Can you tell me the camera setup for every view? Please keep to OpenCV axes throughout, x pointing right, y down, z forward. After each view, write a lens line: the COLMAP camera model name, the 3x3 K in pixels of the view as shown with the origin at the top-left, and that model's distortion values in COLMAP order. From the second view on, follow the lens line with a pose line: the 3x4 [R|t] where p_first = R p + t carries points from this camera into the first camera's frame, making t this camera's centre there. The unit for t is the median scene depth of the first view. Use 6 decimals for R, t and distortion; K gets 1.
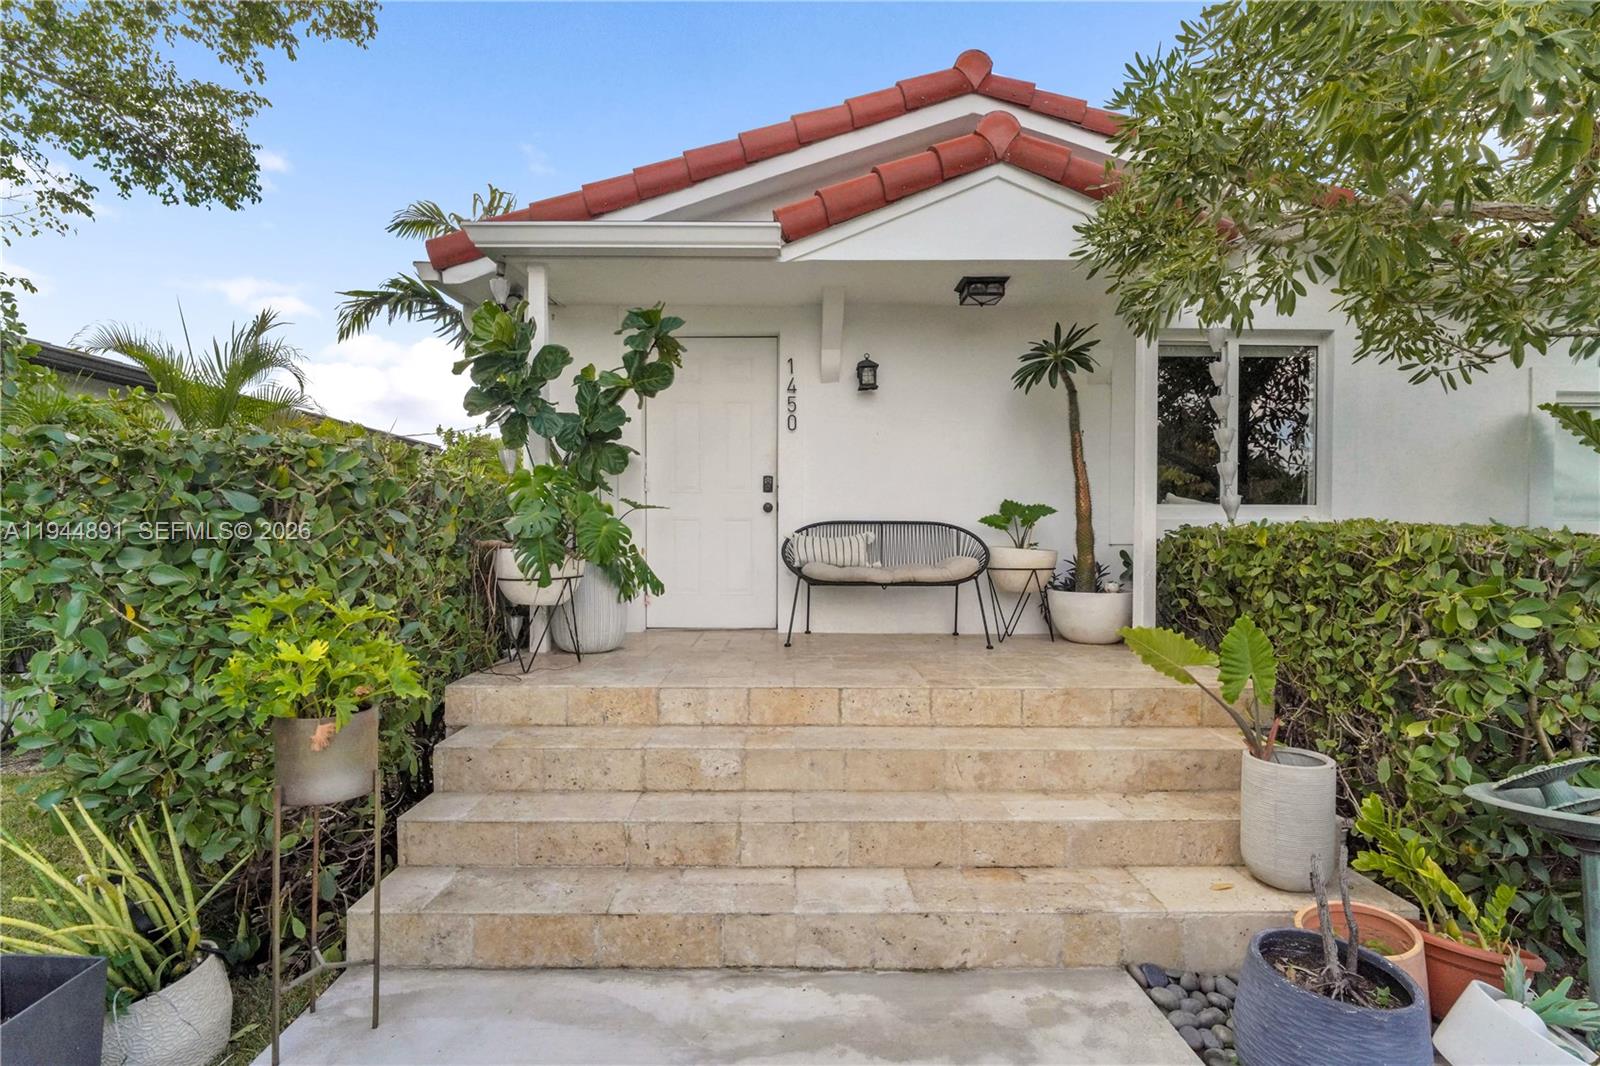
lens RADIAL K [[810.0, 0, 800.0], [0, 810.0, 533.0], [0, 0, 1]] dist [-0.001215, -0.000365]
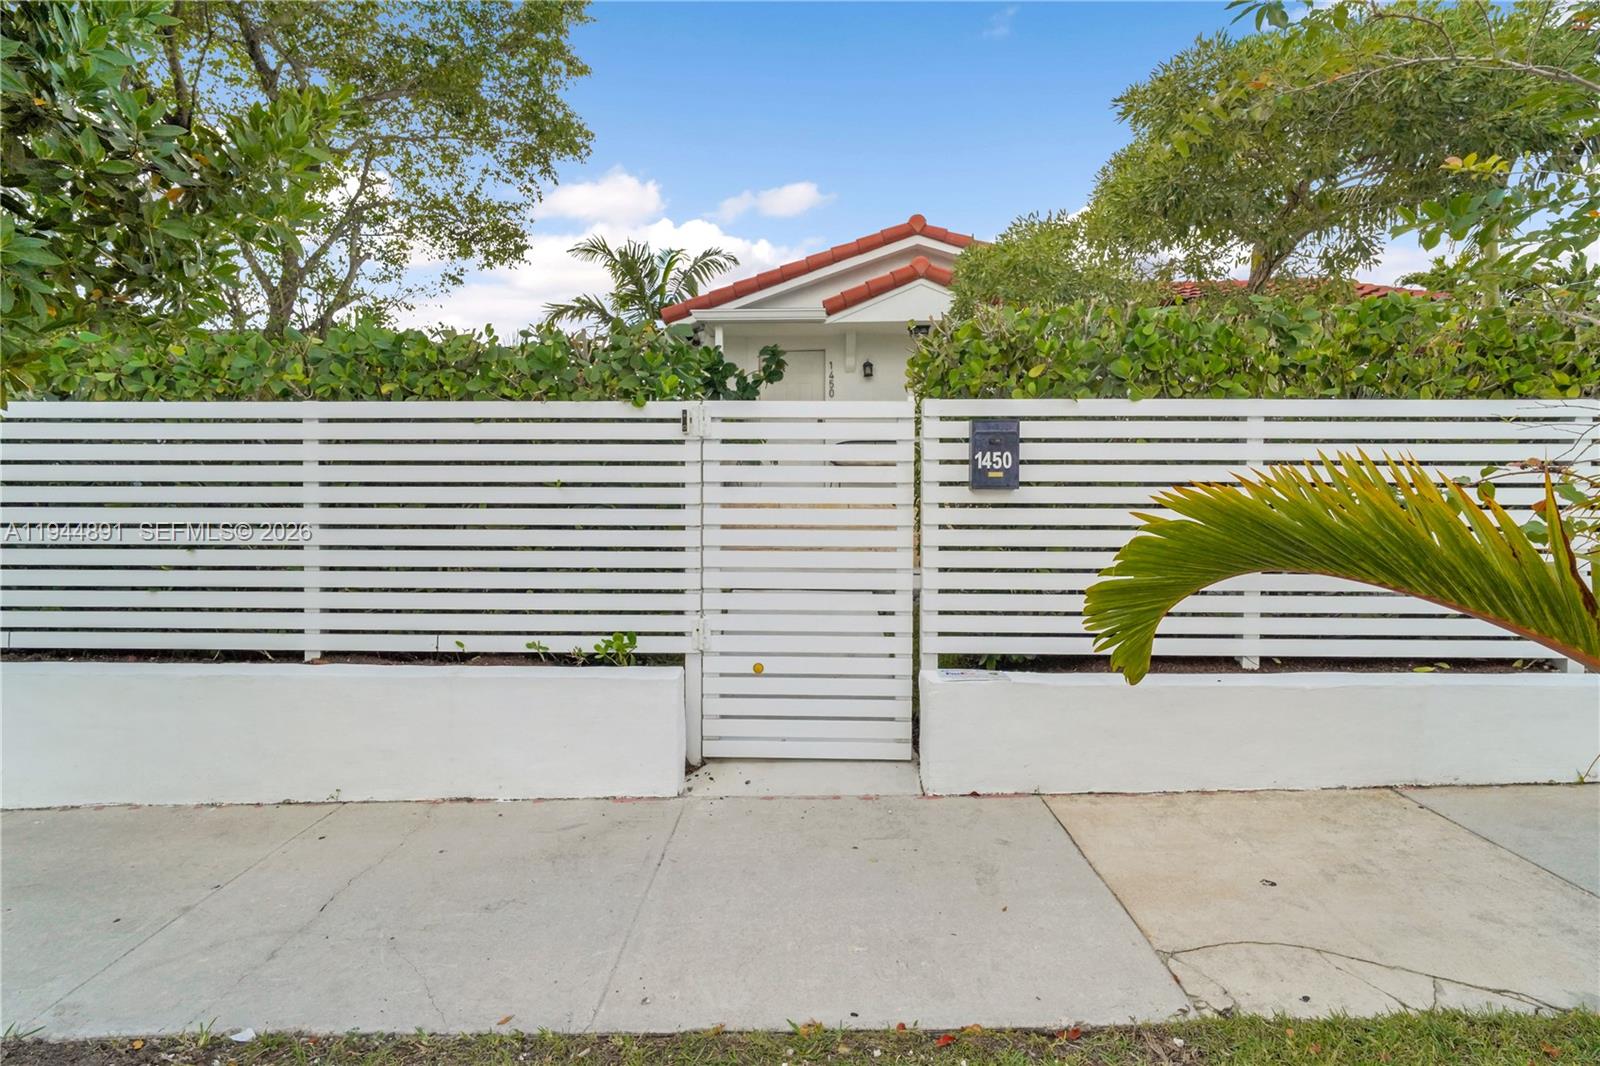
lens RADIAL K [[810.0, 0, 800.0], [0, 810.0, 533.0], [0, 0, 1]] dist [-0.001215, -0.000365]
pose [[0.997731, -0.000304, -0.067323, 0.062751], [0.003600, 0.998800, 0.048848, 0.162237], [0.067227, -0.048980, 0.996535, -1.451267]]
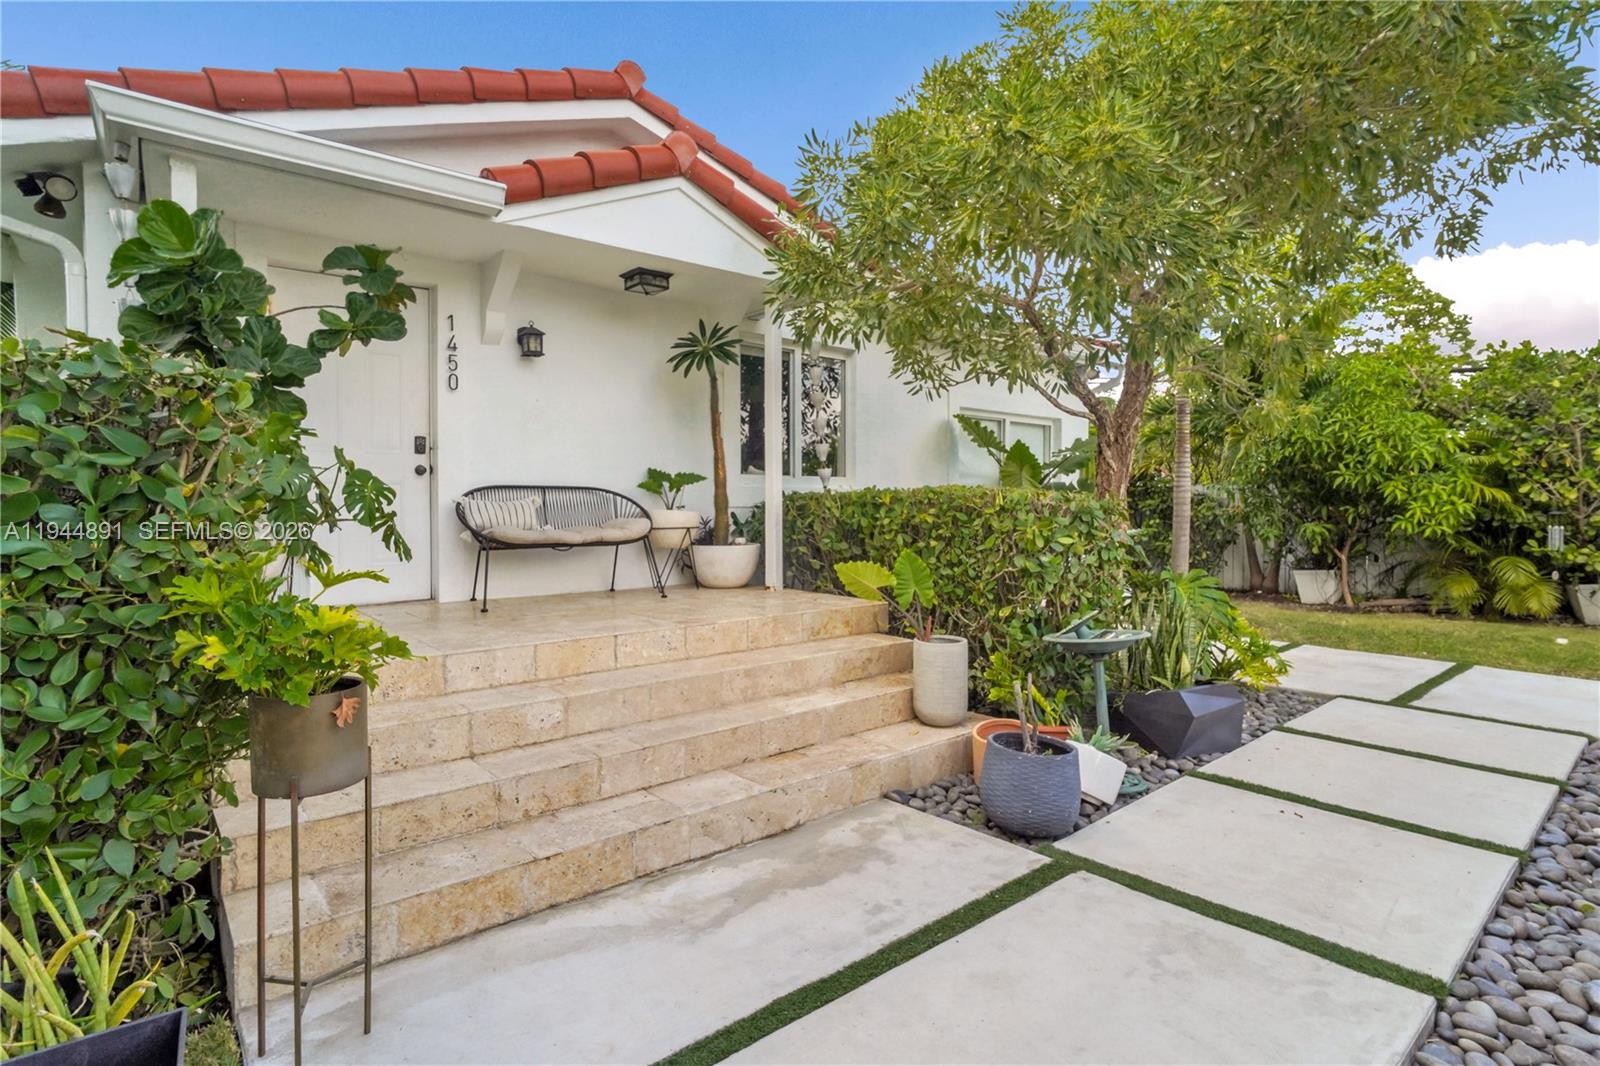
lens RADIAL K [[817.2, 0, 796.4], [0, 817.2, 506.3], [0, 0, 1]] dist [0.004364, -0.000372]
pose [[0.768758, -0.006440, 0.639508, -0.411358], [0.006359, 0.999977, 0.002426, 0.014334], [-0.639509, 0.002202, 0.768781, -0.005507]]
